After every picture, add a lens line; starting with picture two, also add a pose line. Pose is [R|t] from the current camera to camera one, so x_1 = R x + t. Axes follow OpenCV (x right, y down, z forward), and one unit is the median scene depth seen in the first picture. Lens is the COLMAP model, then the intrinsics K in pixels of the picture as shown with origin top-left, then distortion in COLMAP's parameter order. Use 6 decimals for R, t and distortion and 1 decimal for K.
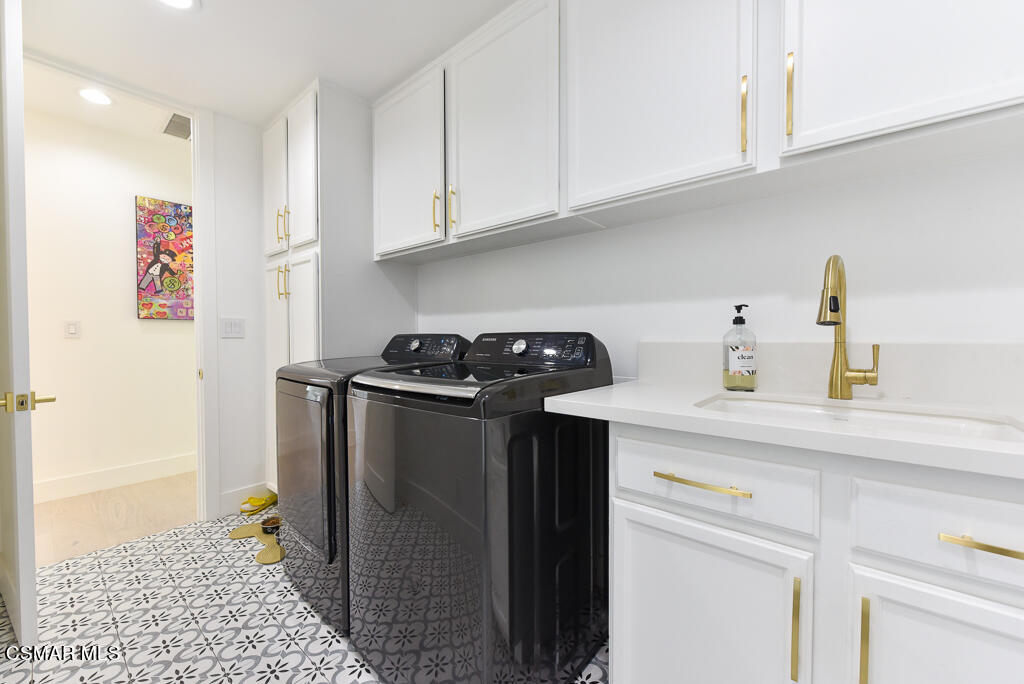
lens RADIAL K [[401.8, 0, 509.3], [0, 401.8, 344.0], [0, 0, 1]] dist [0.000316, -0.000062]
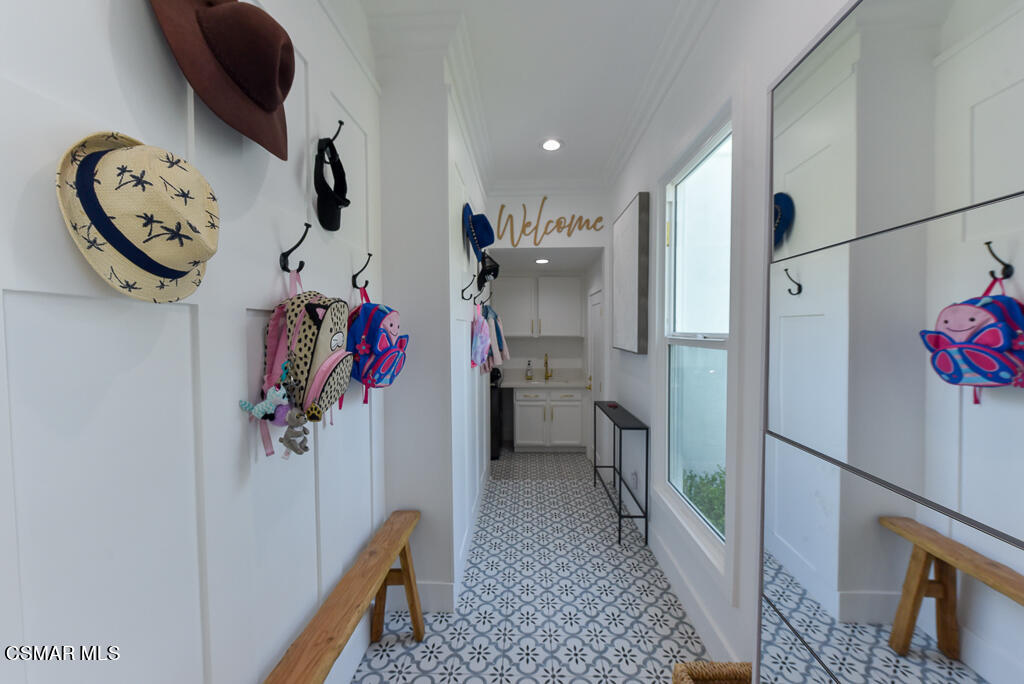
lens RADIAL K [[401.8, 0, 512.8], [0, 401.8, 338.3], [0, 0, 1]] dist [0.000316, -0.000062]
pose [[0.792591, -0.020868, 0.609396, -2.973249], [0.018142, 0.999779, 0.010641, -0.513984], [-0.609483, 0.002621, 0.792794, -3.166239]]
